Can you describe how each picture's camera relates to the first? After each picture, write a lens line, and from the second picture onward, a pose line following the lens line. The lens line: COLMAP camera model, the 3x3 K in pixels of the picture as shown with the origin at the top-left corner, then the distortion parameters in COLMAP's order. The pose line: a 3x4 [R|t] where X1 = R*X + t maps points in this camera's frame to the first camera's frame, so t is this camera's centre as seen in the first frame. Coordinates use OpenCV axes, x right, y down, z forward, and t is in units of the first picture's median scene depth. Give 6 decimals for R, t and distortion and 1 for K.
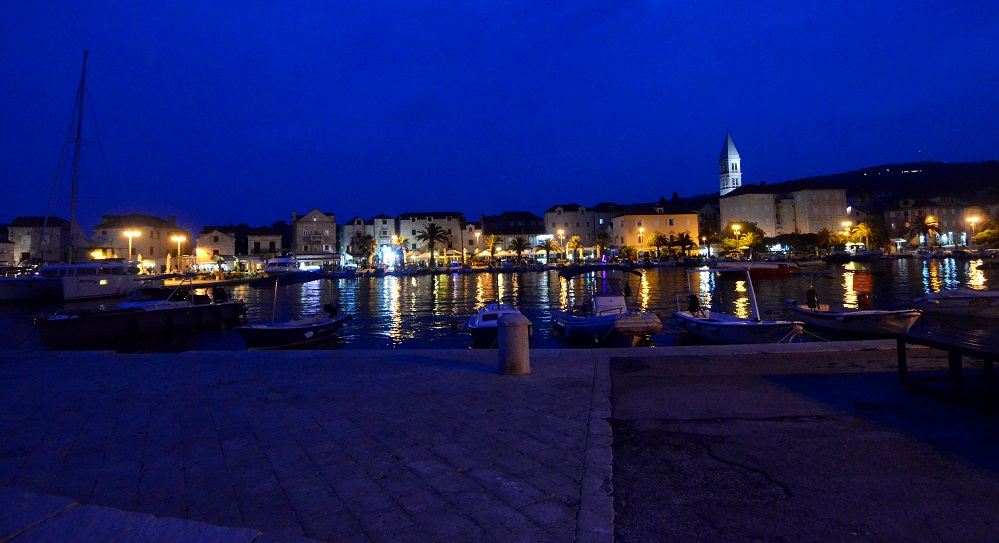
lens RADIAL K [[518.7, 0, 495.6], [0, 518.7, 226.2], [0, 0, 1]] dist [0.053544, -0.056078]
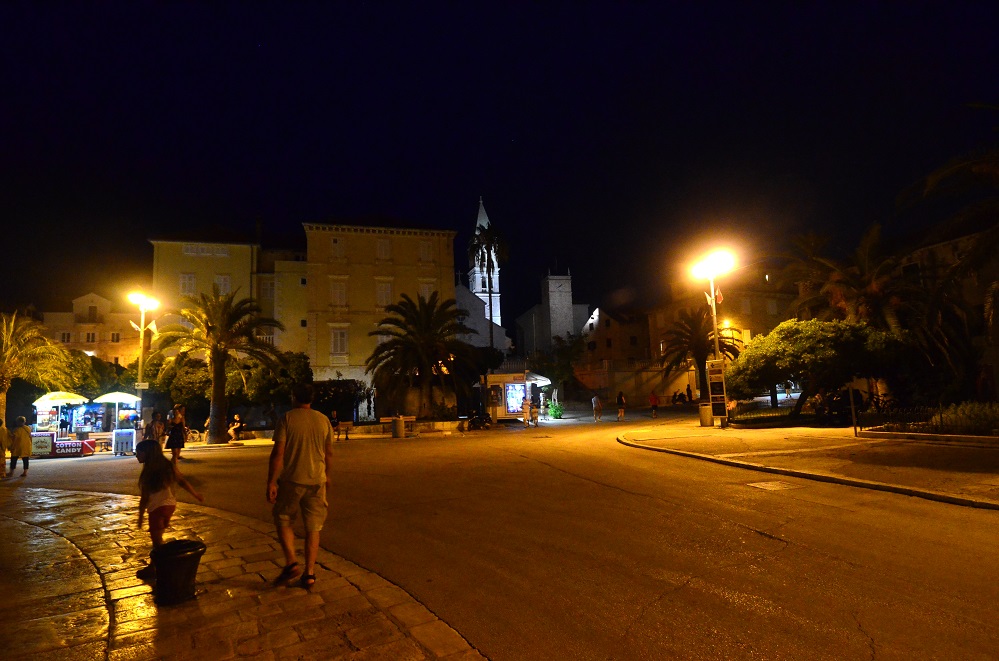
lens RADIAL K [[519.4, 0, 495.3], [0, 519.4, 348.7], [0, 0, 1]] dist [0.039840, -0.044672]
pose [[0.999078, -0.002181, 0.042882, 0.673329], [0.004096, 0.998996, -0.044619, 0.020631], [-0.042742, 0.044753, 0.998083, 0.659471]]
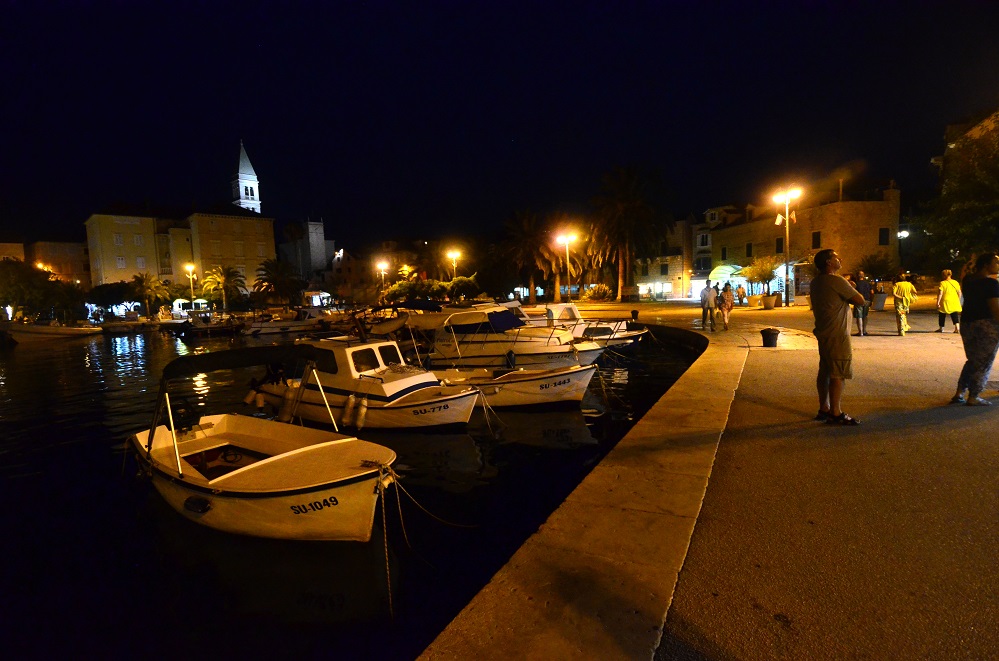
lens RADIAL K [[519.4, 0, 495.3], [0, 519.4, 348.7], [0, 0, 1]] dist [0.039840, -0.044672]
pose [[0.856367, -0.055821, 0.513341, 0.550109], [-0.017564, 0.990416, 0.136998, -0.000540], [-0.516069, -0.126337, 0.847179, 0.245138]]
